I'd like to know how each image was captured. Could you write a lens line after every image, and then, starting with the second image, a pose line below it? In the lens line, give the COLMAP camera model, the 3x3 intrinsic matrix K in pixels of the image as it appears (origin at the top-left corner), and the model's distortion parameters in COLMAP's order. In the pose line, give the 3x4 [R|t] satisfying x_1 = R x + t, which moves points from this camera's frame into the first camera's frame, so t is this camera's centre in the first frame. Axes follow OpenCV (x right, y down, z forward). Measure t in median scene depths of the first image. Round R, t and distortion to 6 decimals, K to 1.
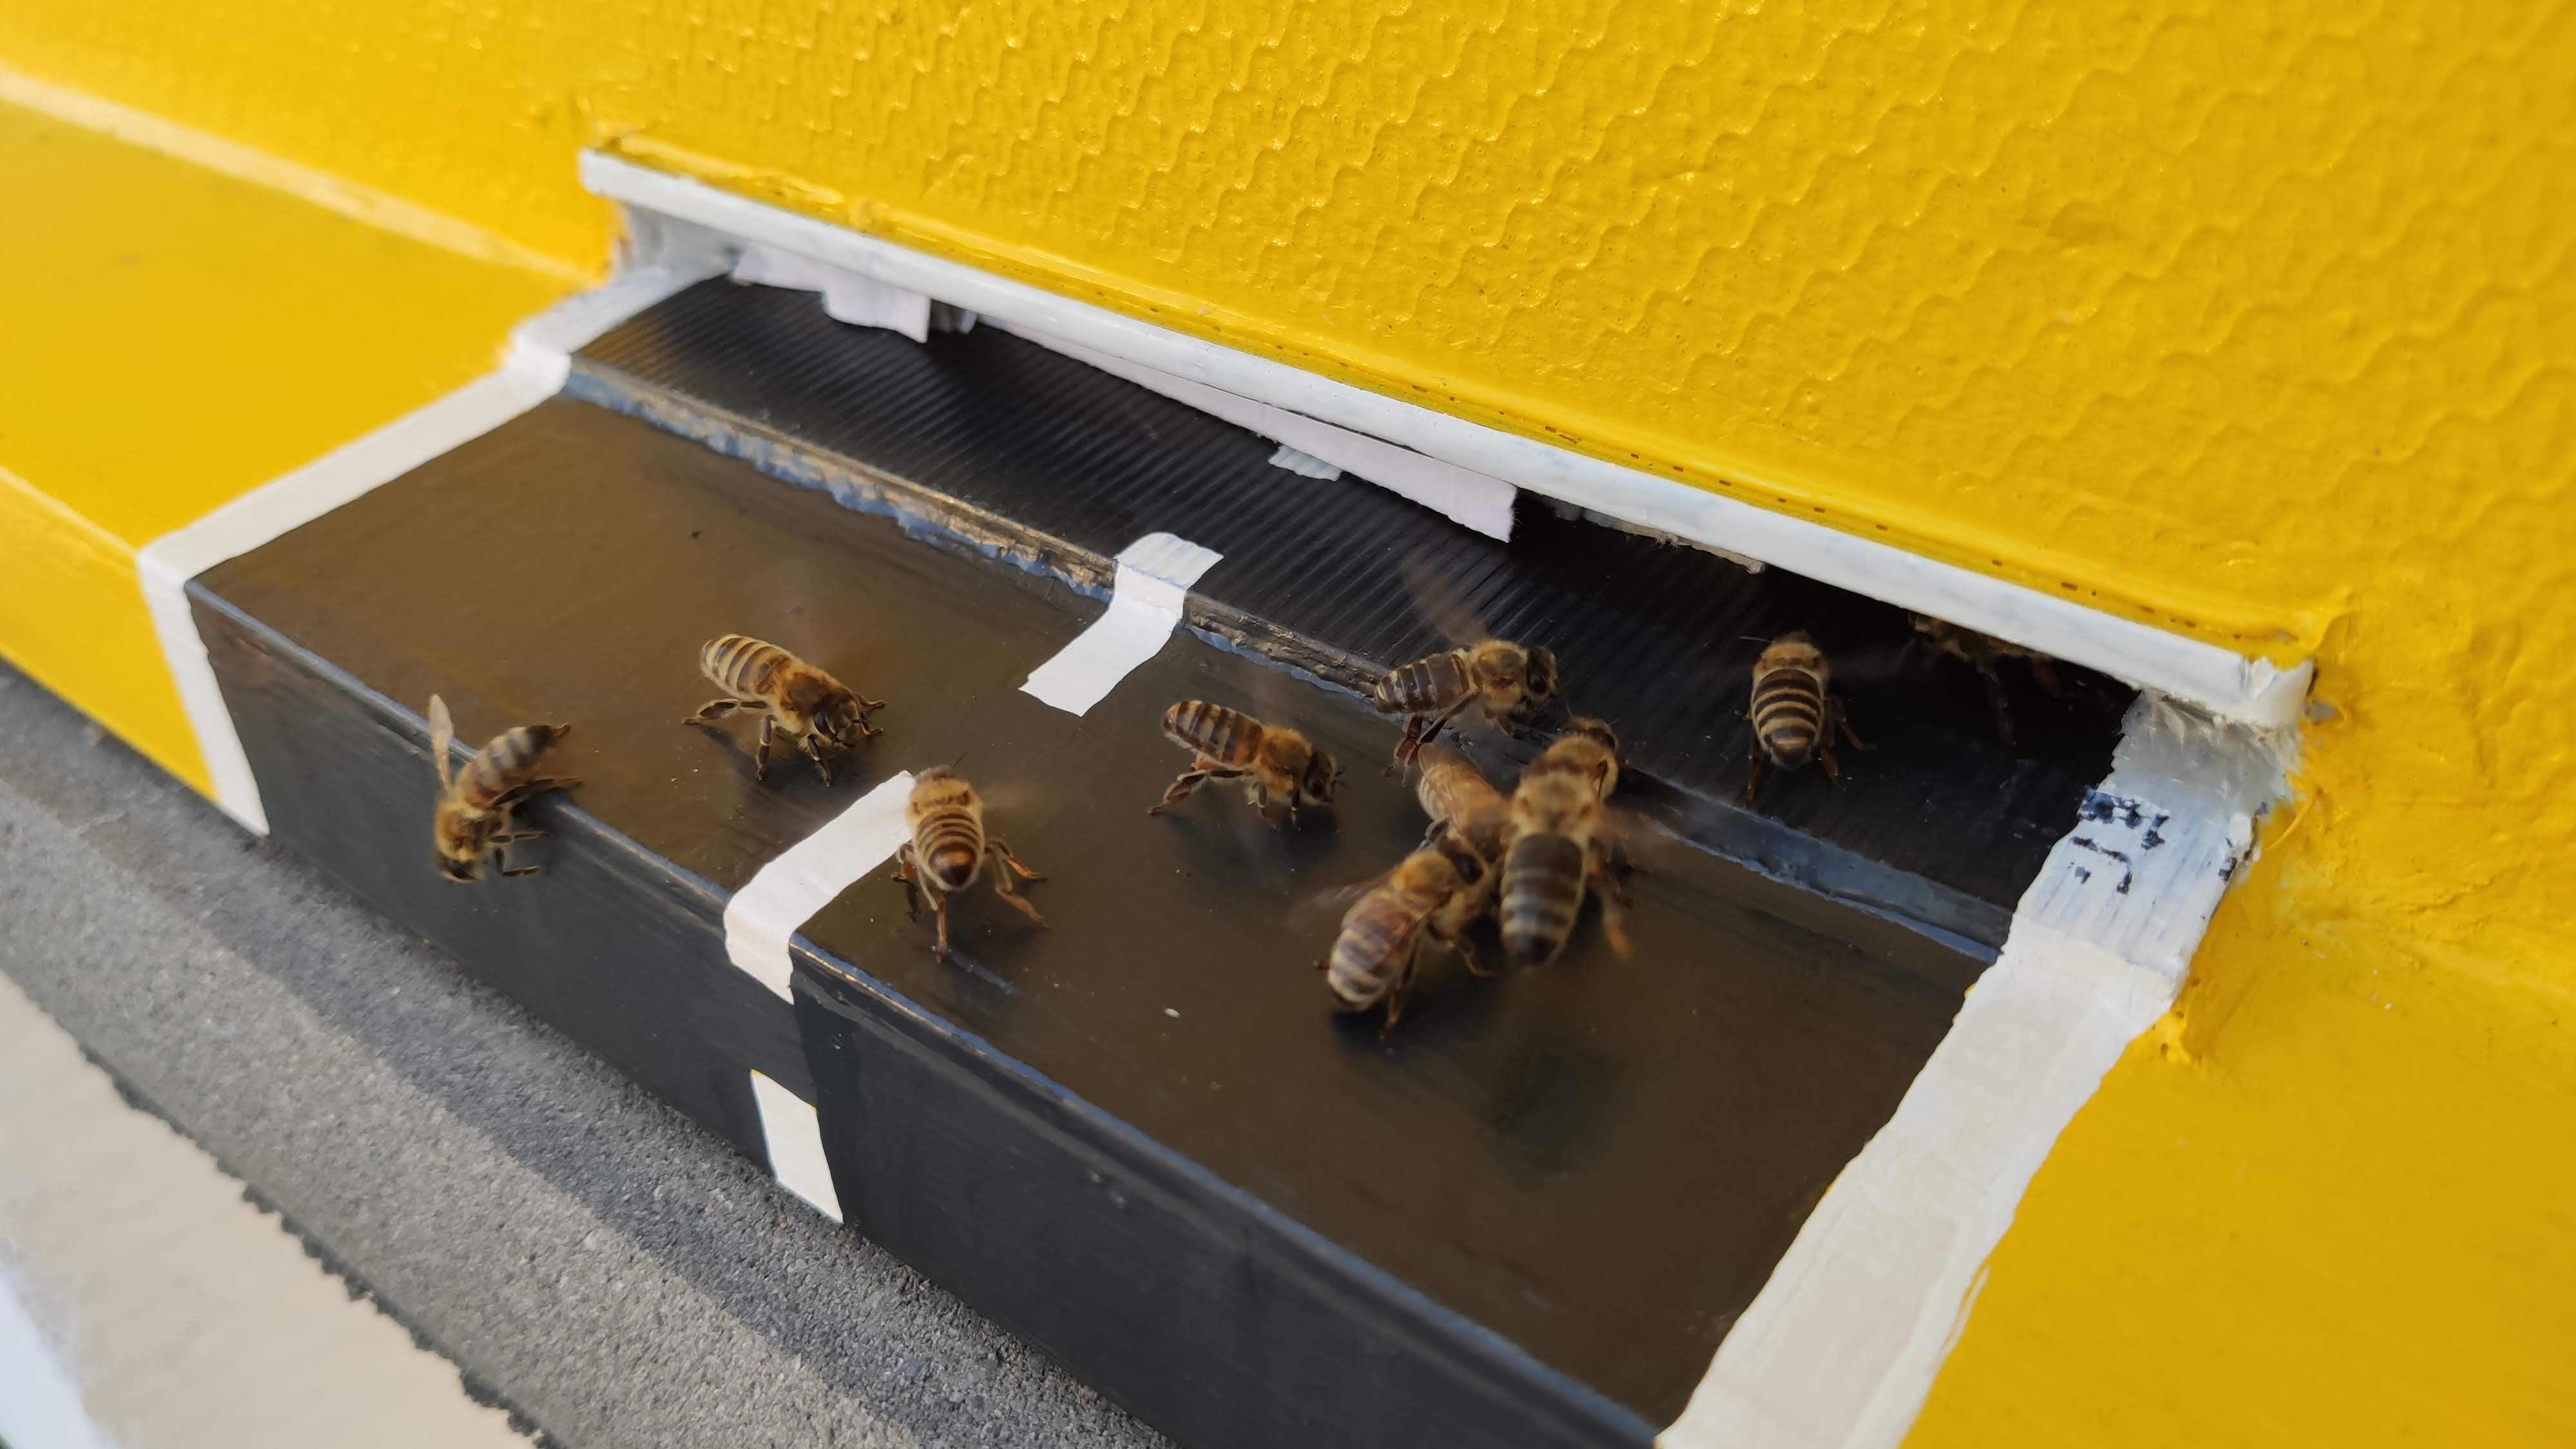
lens RADIAL K [[2070.1, 0, 1353.8], [0, 2070.1, 725.4], [0, 0, 1]] dist [-0.031290, -0.014448]
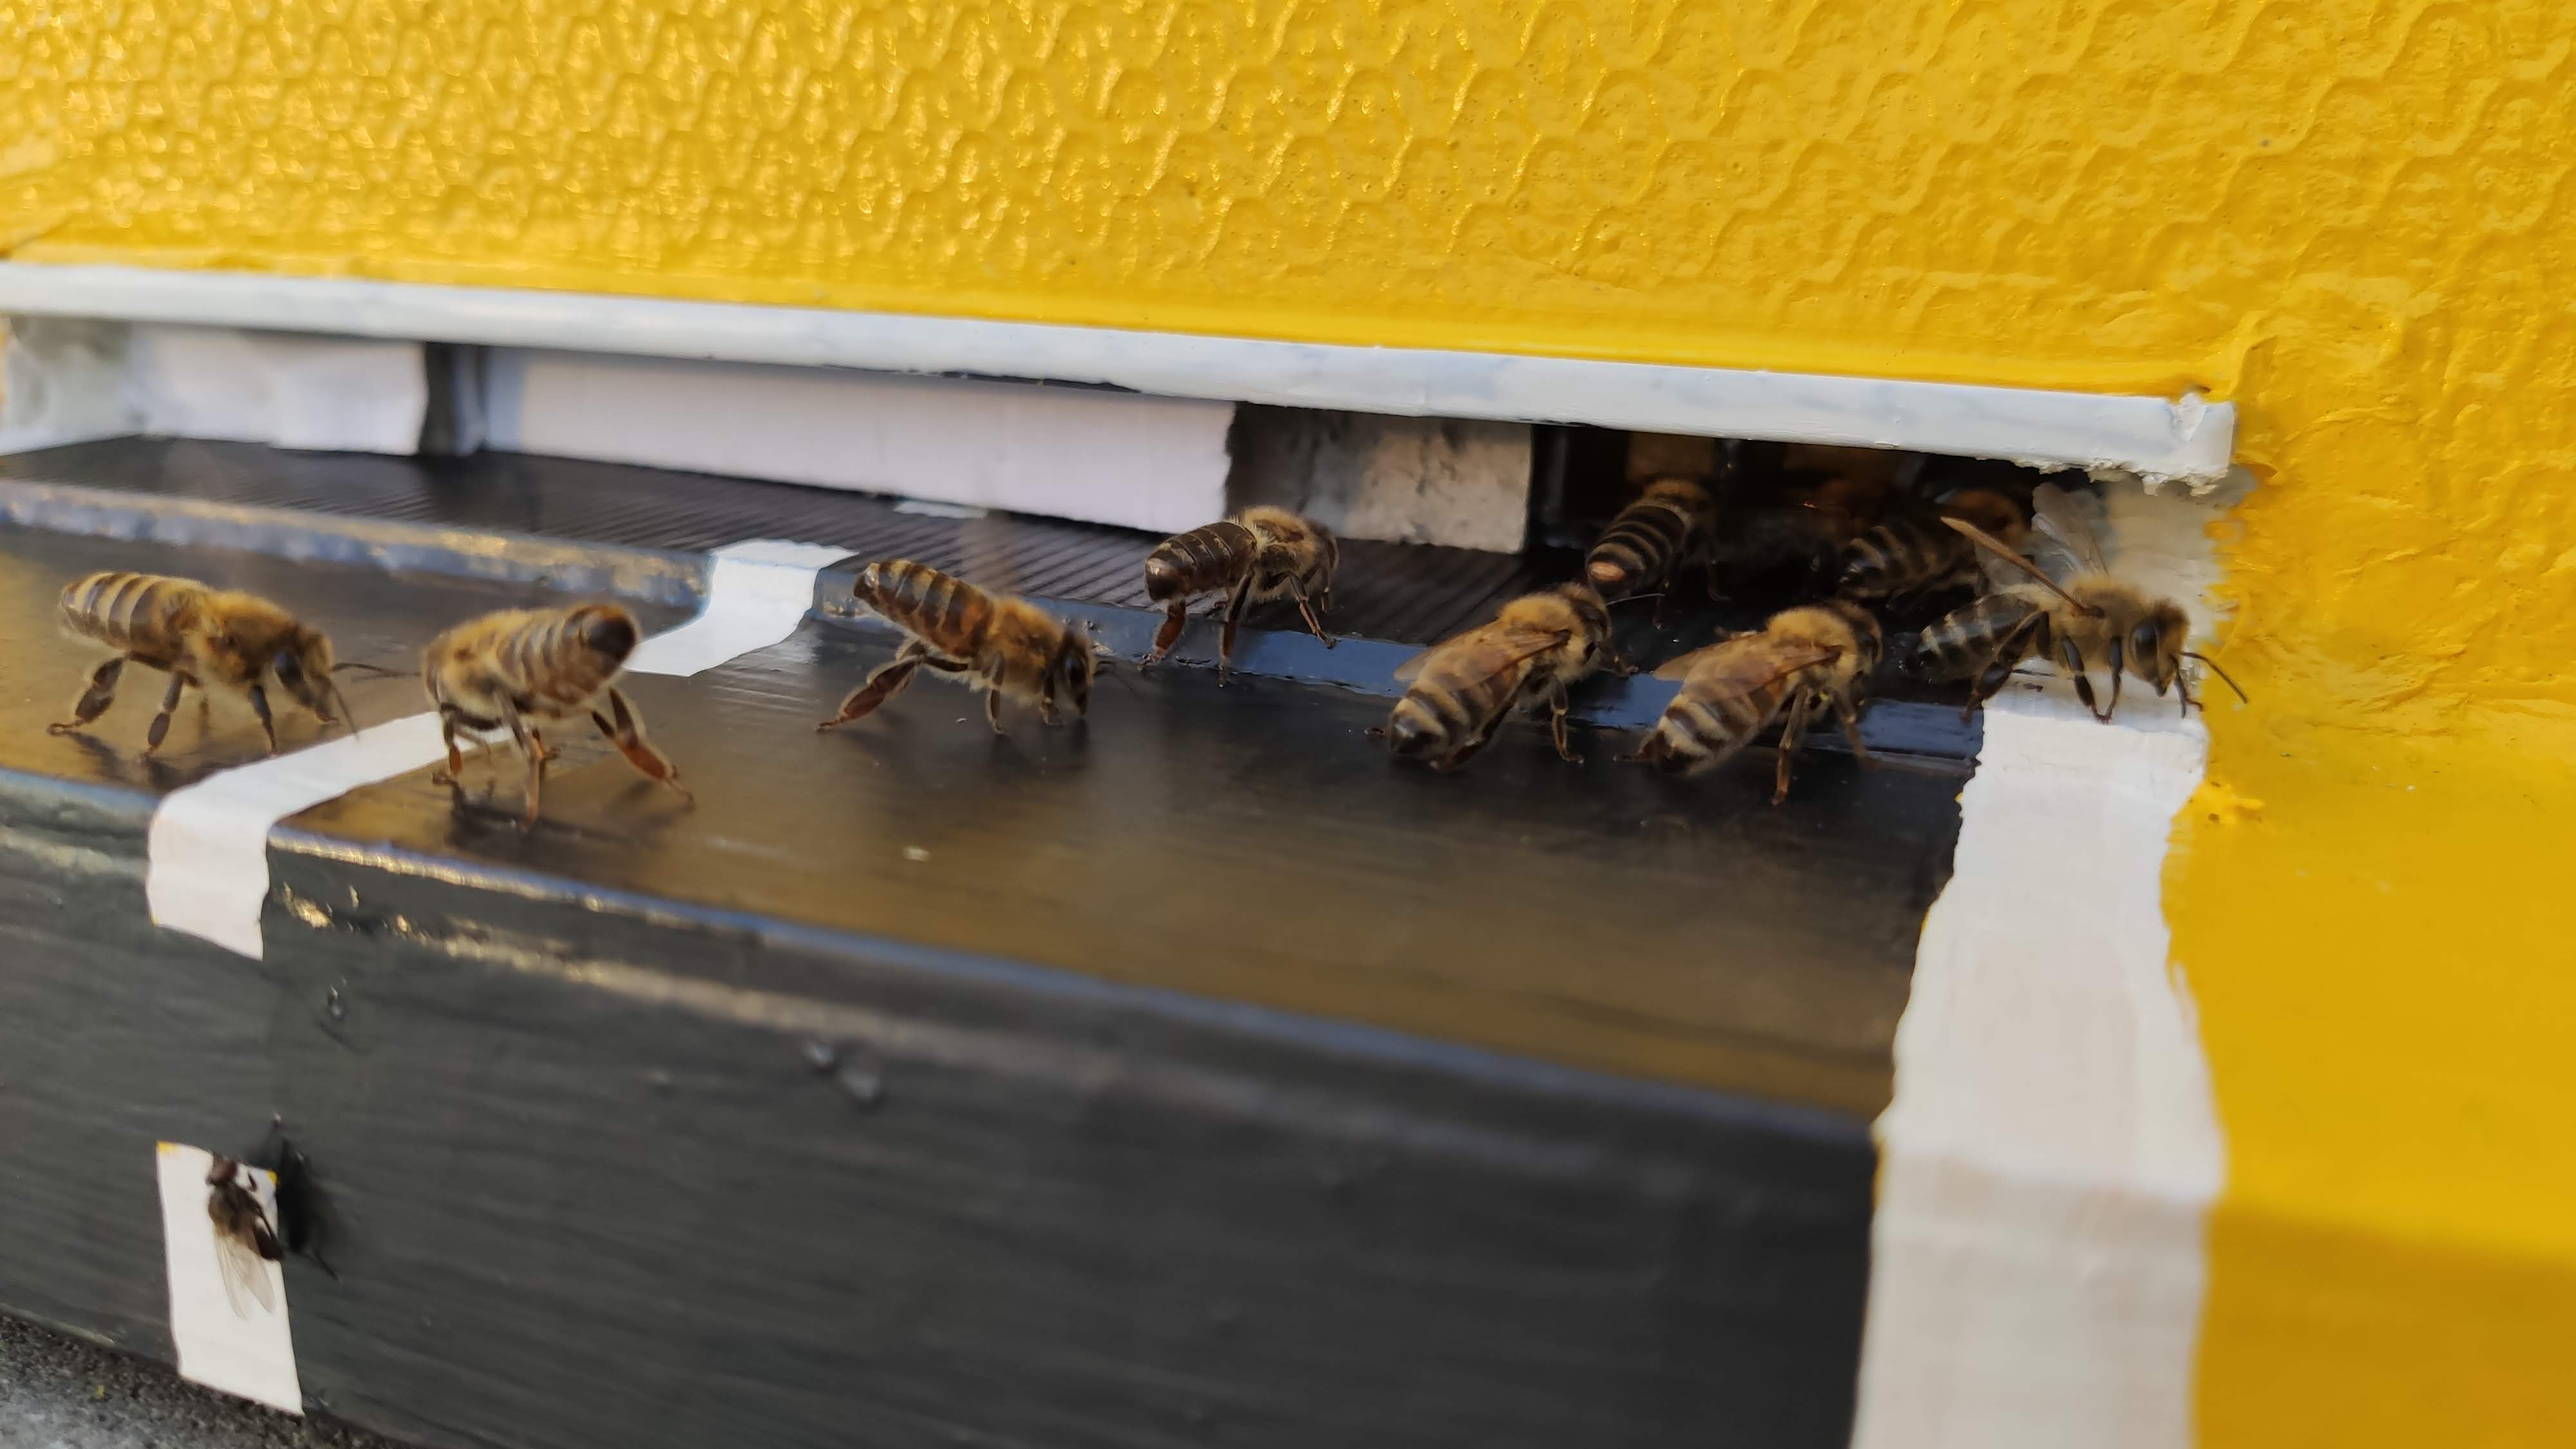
lens RADIAL K [[2070.1, 0, 1353.8], [0, 2070.1, 725.4], [0, 0, 1]] dist [-0.031290, -0.014448]
pose [[0.954844, -0.008862, 0.296975, -0.150602], [0.117995, 0.928658, -0.351669, 0.350807], [-0.272671, 0.370830, 0.887770, 0.363171]]
